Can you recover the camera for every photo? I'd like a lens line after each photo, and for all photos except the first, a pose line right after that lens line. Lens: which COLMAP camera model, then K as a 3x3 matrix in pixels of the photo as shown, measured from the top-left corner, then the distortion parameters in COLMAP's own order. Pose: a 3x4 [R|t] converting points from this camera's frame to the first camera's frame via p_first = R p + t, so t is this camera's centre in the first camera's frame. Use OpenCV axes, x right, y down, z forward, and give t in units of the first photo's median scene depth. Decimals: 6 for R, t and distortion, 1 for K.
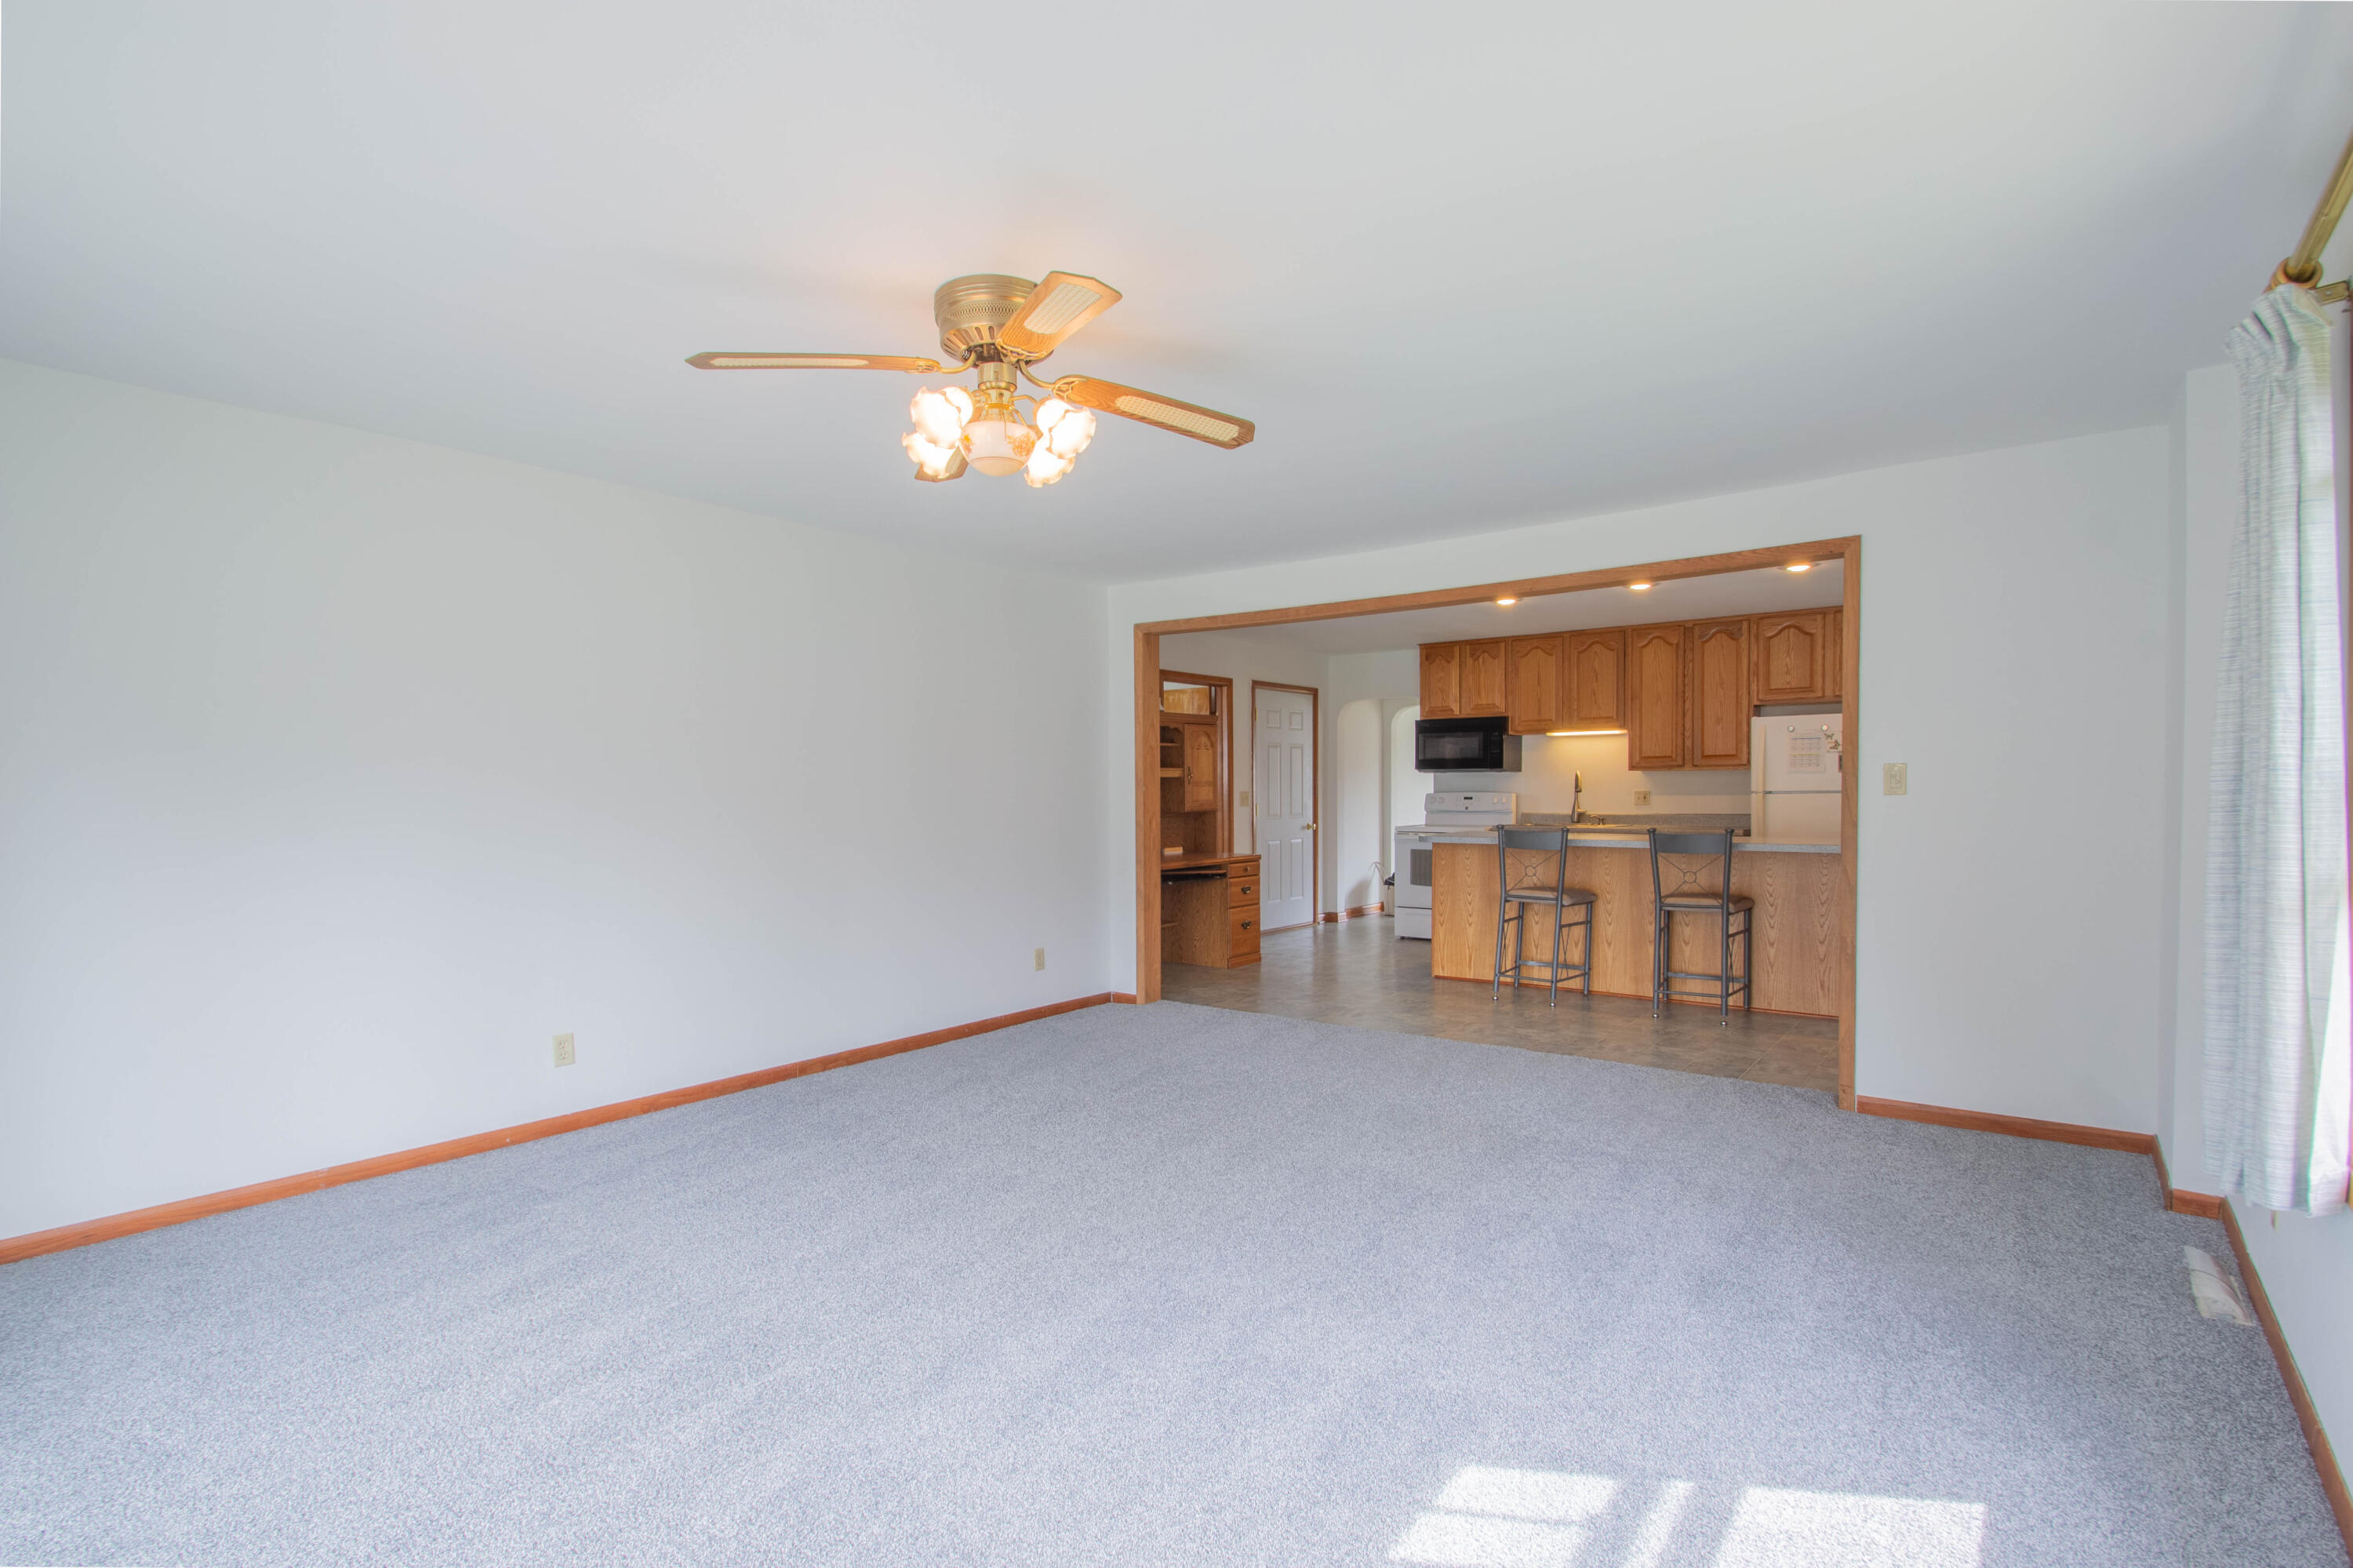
lens RADIAL K [[1134.9, 0, 1179.9], [0, 1134.9, 818.7], [0, 0, 1]] dist [0.007781, -0.019061]
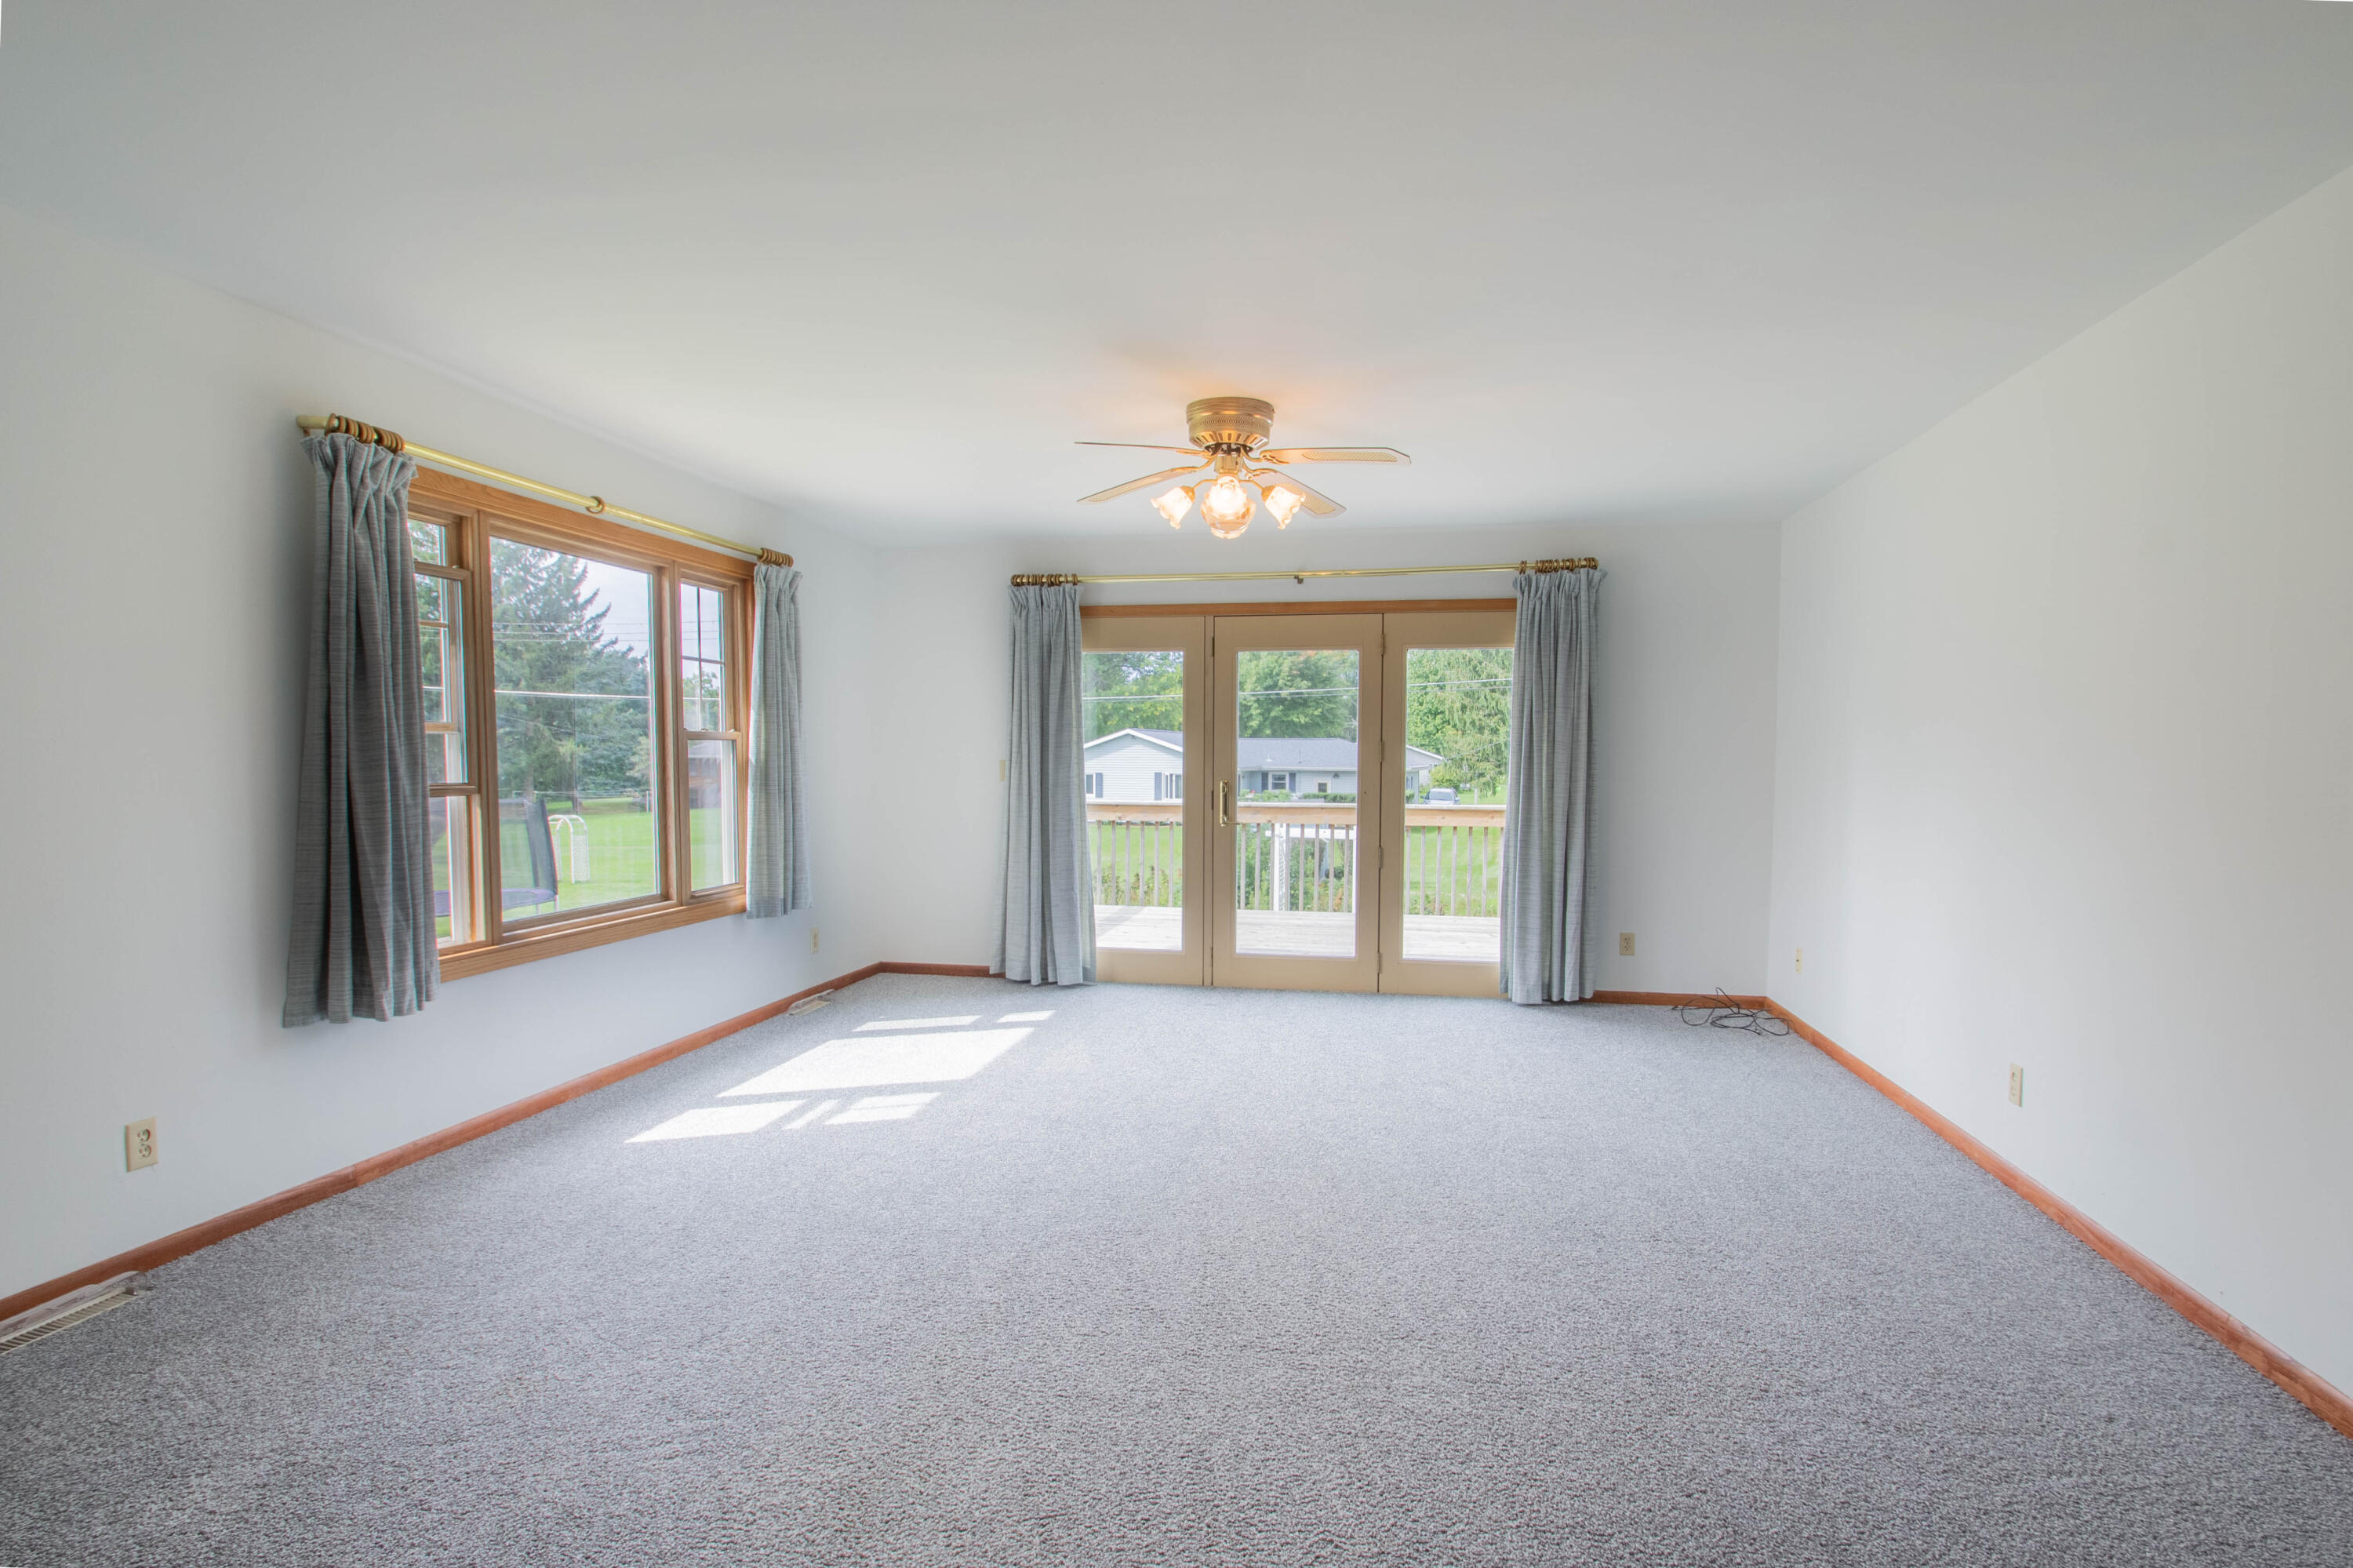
lens RADIAL K [[1103.4, 0, 1161.8], [0, 1103.4, 819.2], [0, 0, 1]] dist [-0.000074, -0.001033]
pose [[-0.902337, 0.028294, -0.430101, 0.165379], [-0.008850, 0.996417, 0.084116, -0.020515], [0.430940, 0.079707, -0.898853, 0.716056]]
